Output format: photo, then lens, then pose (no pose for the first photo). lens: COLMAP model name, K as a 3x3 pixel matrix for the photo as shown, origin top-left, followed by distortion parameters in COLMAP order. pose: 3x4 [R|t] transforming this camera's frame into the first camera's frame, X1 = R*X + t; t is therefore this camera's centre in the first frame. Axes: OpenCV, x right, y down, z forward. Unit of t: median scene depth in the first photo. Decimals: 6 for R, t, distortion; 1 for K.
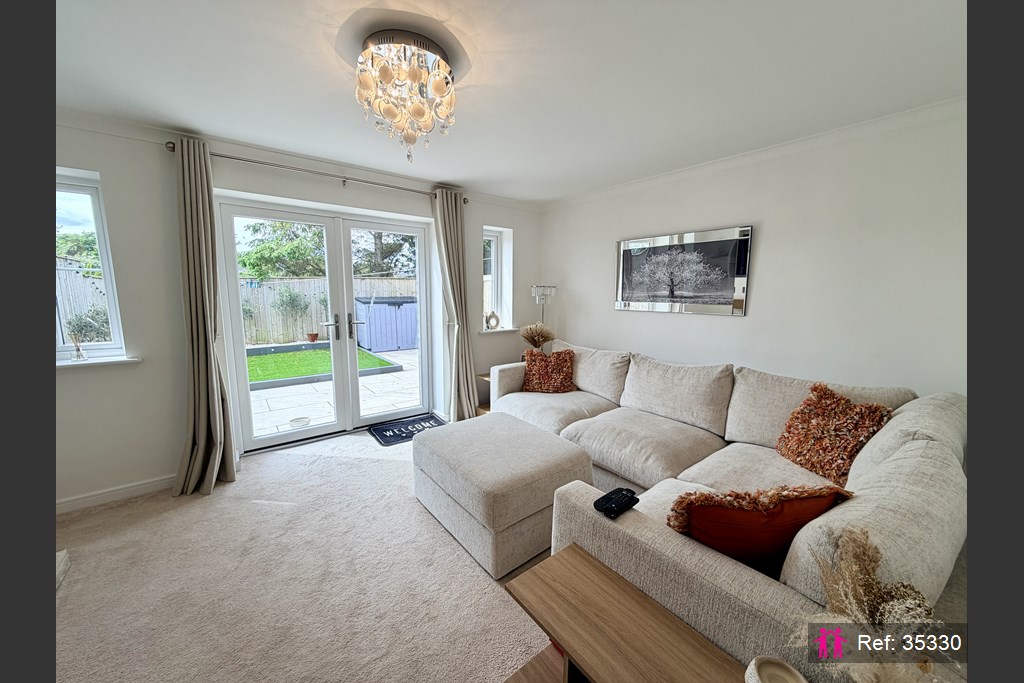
lens RADIAL K [[360.5, 0, 516.0], [0, 360.5, 333.7], [0, 0, 1]] dist [-0.001348, -0.000165]
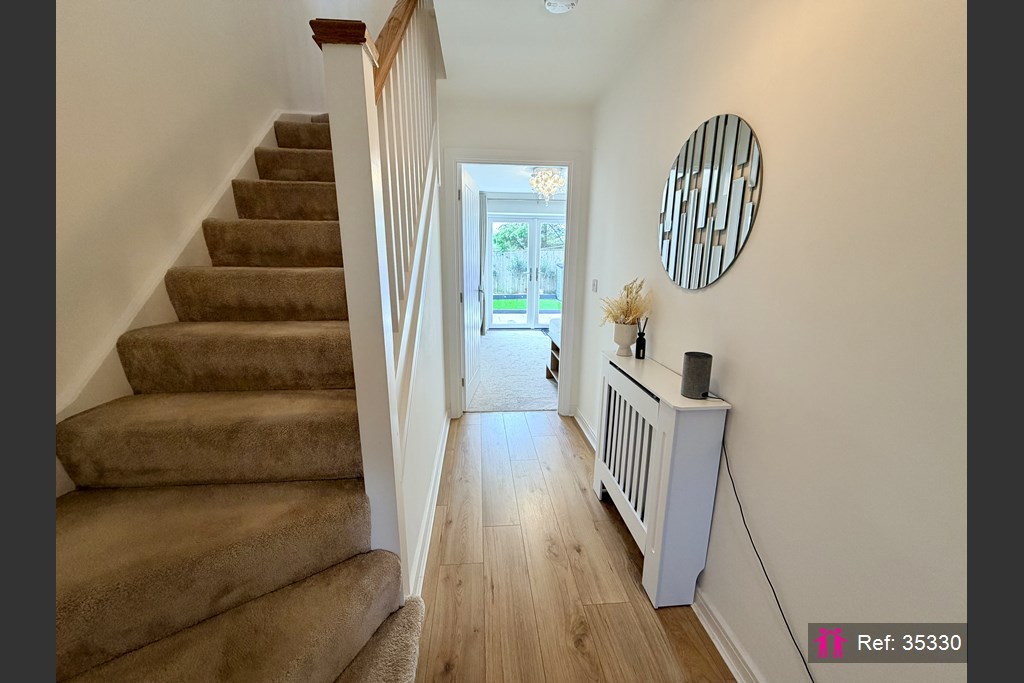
lens RADIAL K [[360.5, 0, 512.7], [0, 360.5, 342.2], [0, 0, 1]] dist [-0.001348, -0.000165]
pose [[0.830687, 0.130221, -0.541297, 0.247802], [-0.079568, 0.990049, 0.116072, 0.059526], [0.551025, -0.053350, 0.832782, -0.330374]]
